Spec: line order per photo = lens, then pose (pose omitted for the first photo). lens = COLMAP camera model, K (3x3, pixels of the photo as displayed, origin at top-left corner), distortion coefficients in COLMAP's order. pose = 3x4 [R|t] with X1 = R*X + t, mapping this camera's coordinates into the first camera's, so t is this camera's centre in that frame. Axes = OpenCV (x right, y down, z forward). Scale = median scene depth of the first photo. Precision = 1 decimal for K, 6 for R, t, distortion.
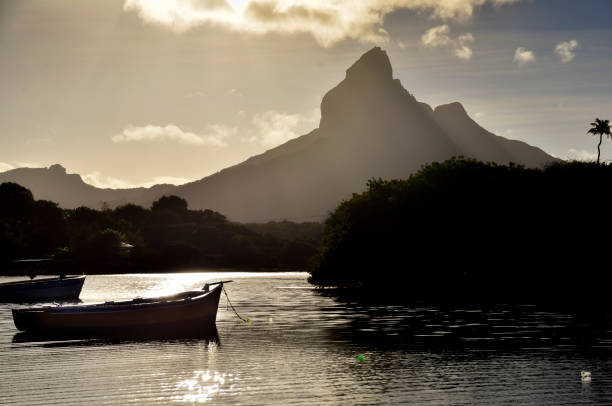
lens RADIAL K [[1838.7, 0, 306.0], [0, 1838.7, 203.0], [0, 0, 1]] dist [0.883638, 0.090630]
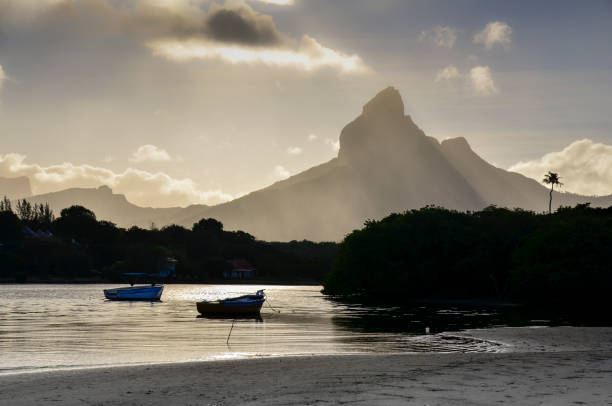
lens RADIAL K [[1838.7, 0, 306.0], [0, 1838.7, 203.0], [0, 0, 1]] dist [0.883638, 0.090630]
pose [[0.999710, 0.021199, -0.011406, 0.001850], [-0.021284, 0.999746, -0.007398, -0.006335], [0.011247, 0.007639, 0.999908, -0.172128]]
